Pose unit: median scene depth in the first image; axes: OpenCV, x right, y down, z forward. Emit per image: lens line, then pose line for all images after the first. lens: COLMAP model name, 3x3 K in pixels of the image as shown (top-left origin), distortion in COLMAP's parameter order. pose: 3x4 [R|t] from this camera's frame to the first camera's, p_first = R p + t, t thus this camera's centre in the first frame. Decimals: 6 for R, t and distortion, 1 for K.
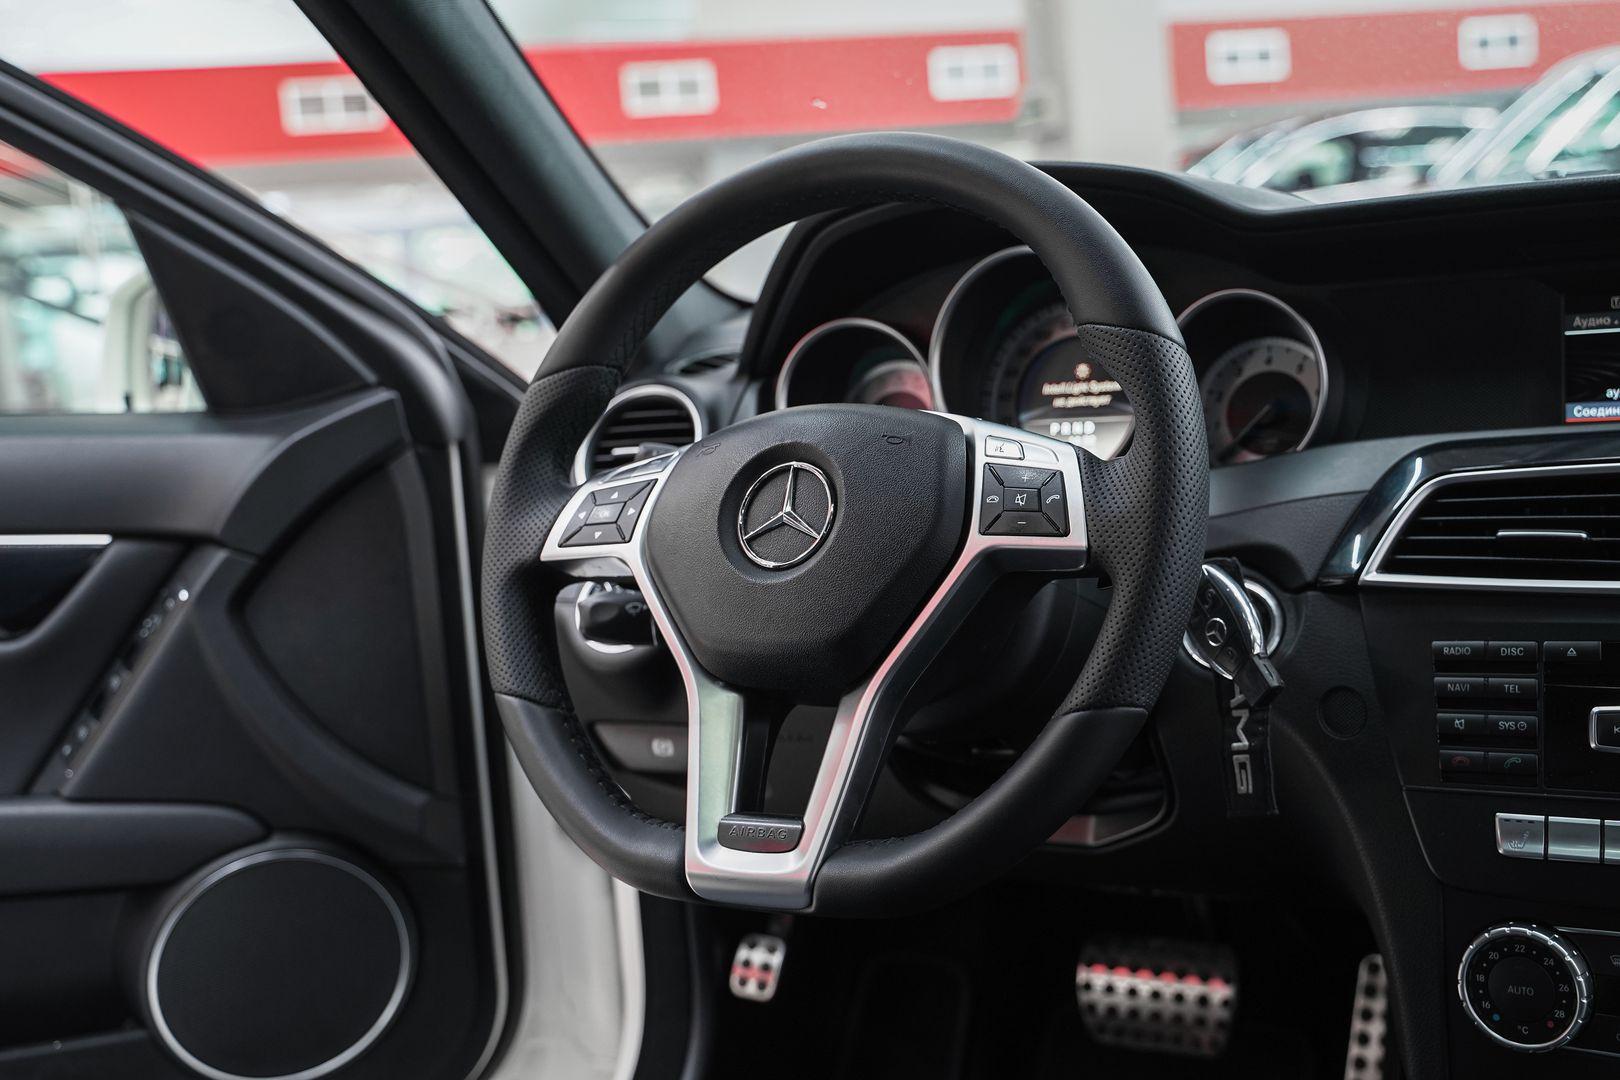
lens RADIAL K [[1872.2, 0, 812.1], [0, 1872.2, 515.7], [0, 0, 1]] dist [-0.004422, 0.027786]
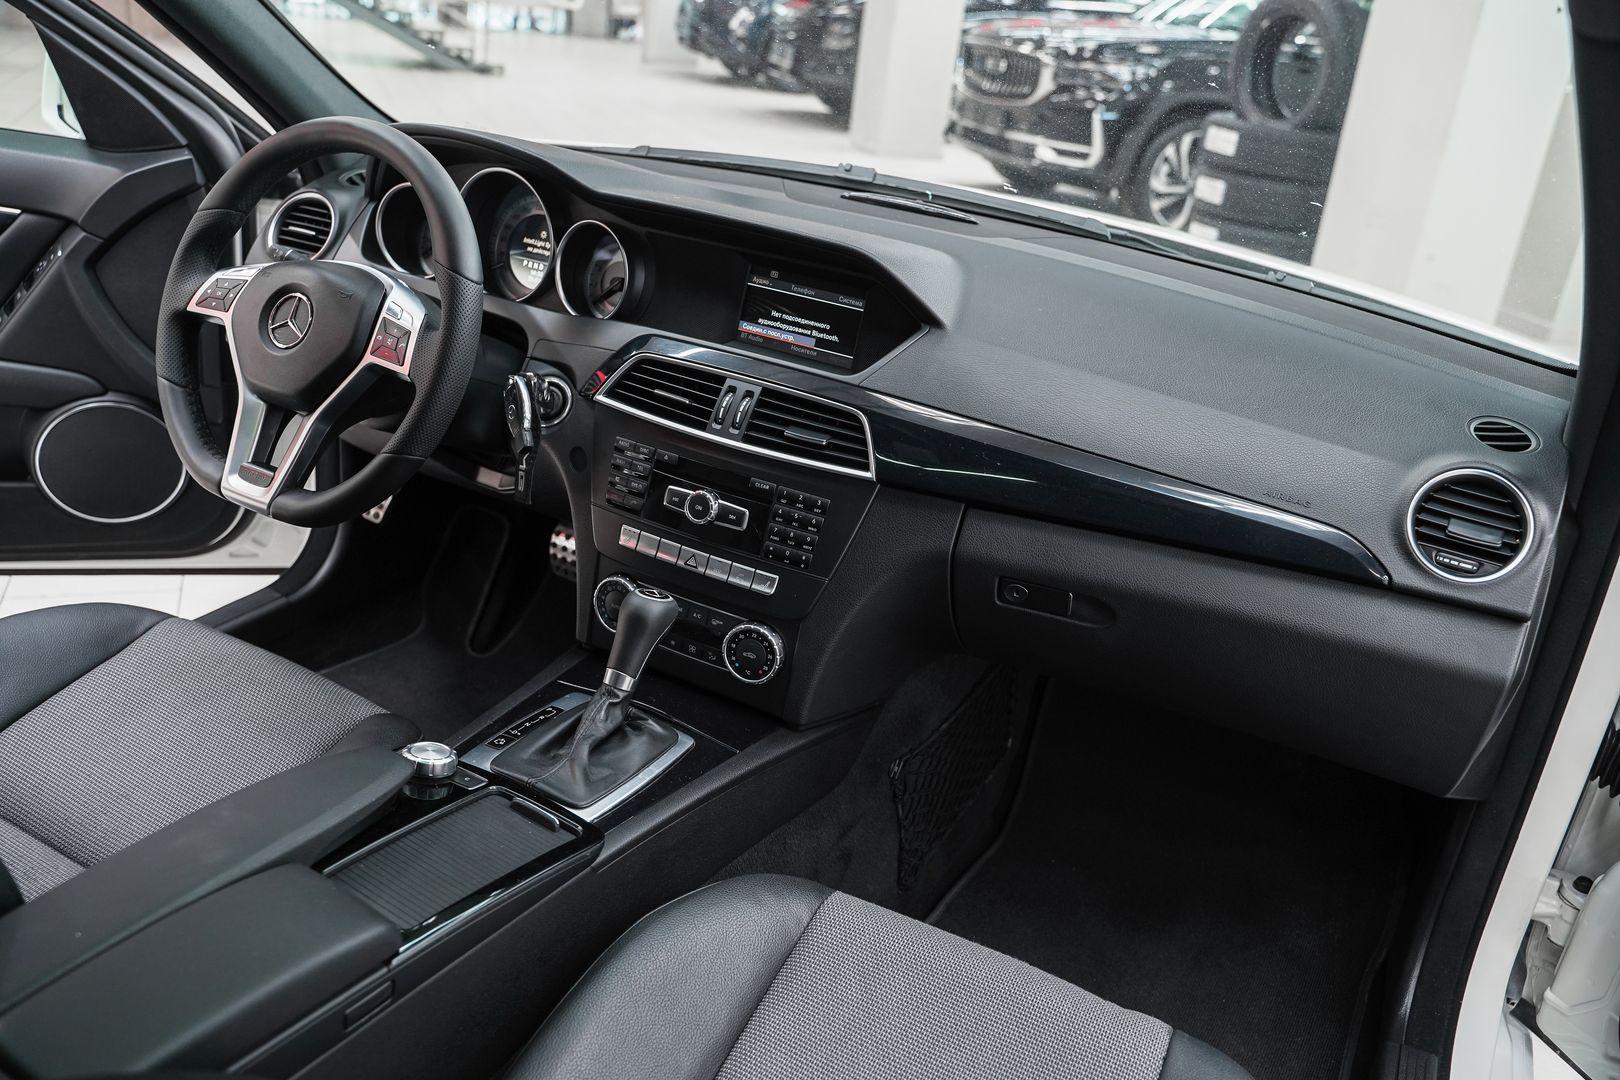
lens RADIAL K [[1298.6, 0, 799.4], [0, 1298.6, 534.8], [0, 0, 1]] dist [-0.123999, 0.108247]
pose [[0.979480, 0.169351, 0.109270, 0.319217], [-0.193711, 0.940719, 0.278430, -0.210525], [-0.055640, -0.293884, 0.954220, -0.297321]]
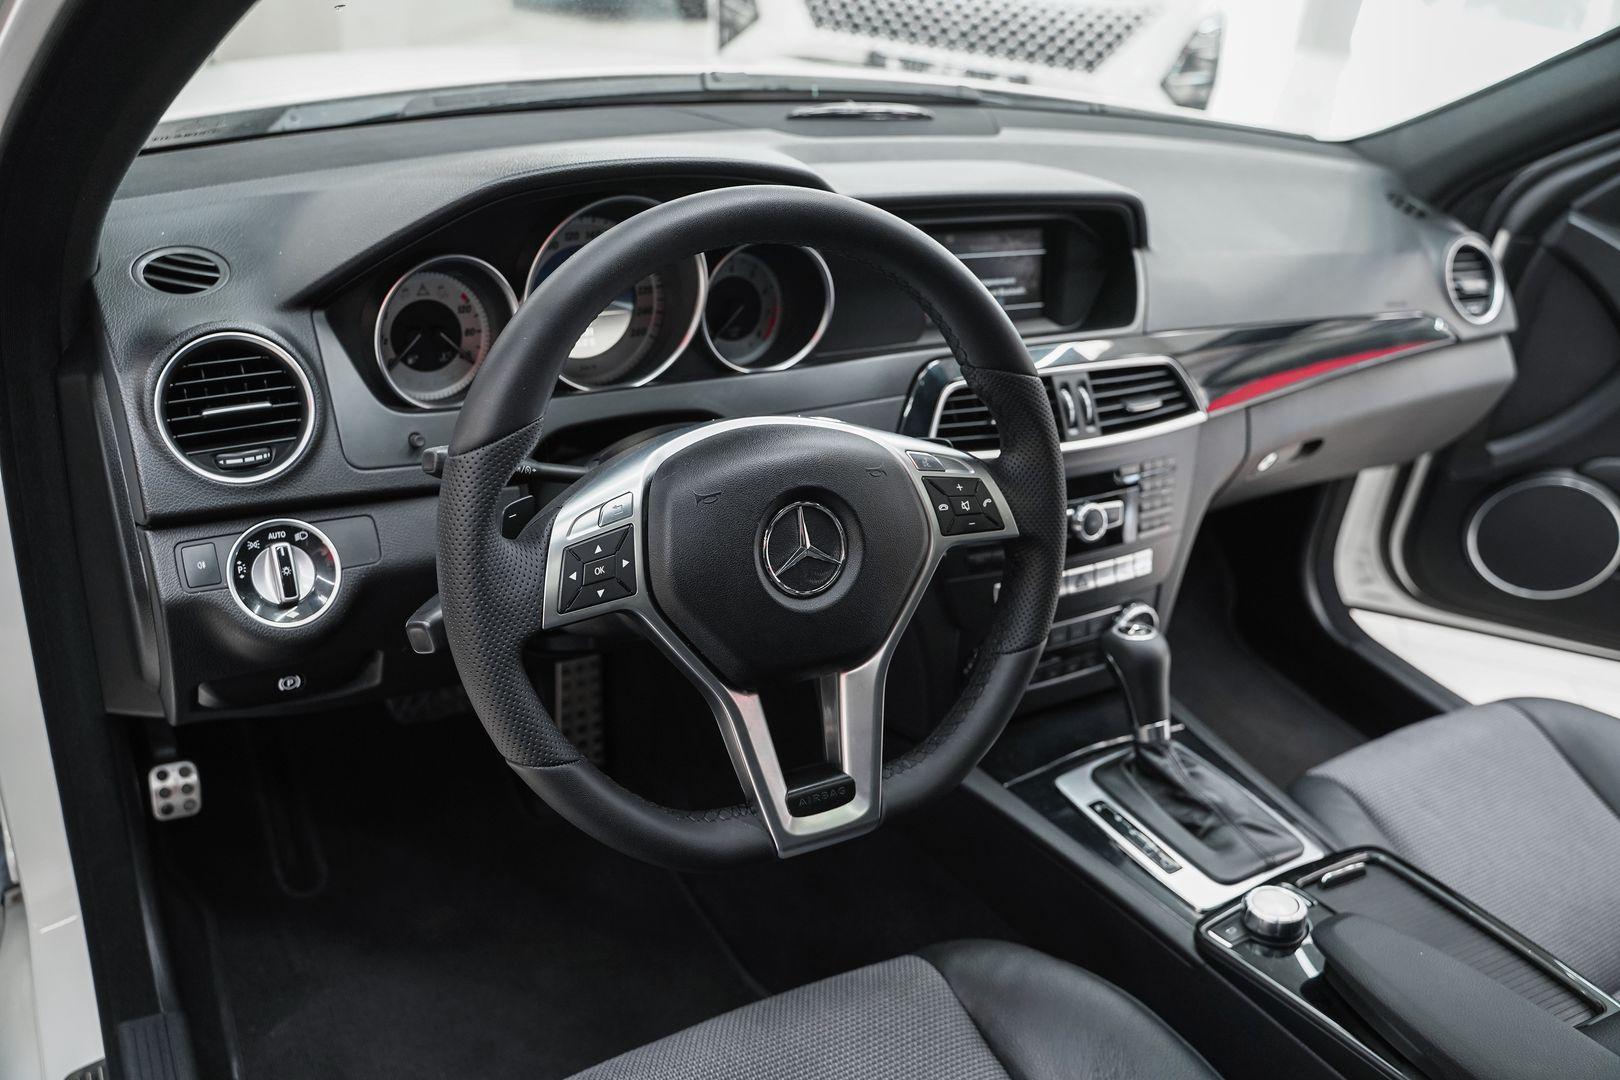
lens RADIAL K [[1298.6, 0, 799.4], [0, 1298.6, 534.8], [0, 0, 1]] dist [-0.123999, 0.108247]
pose [[0.488019, -0.291364, 0.822766, -0.543520], [-0.052160, 0.931219, 0.360709, -0.240403], [-0.871273, -0.218948, 0.439255, 0.512845]]
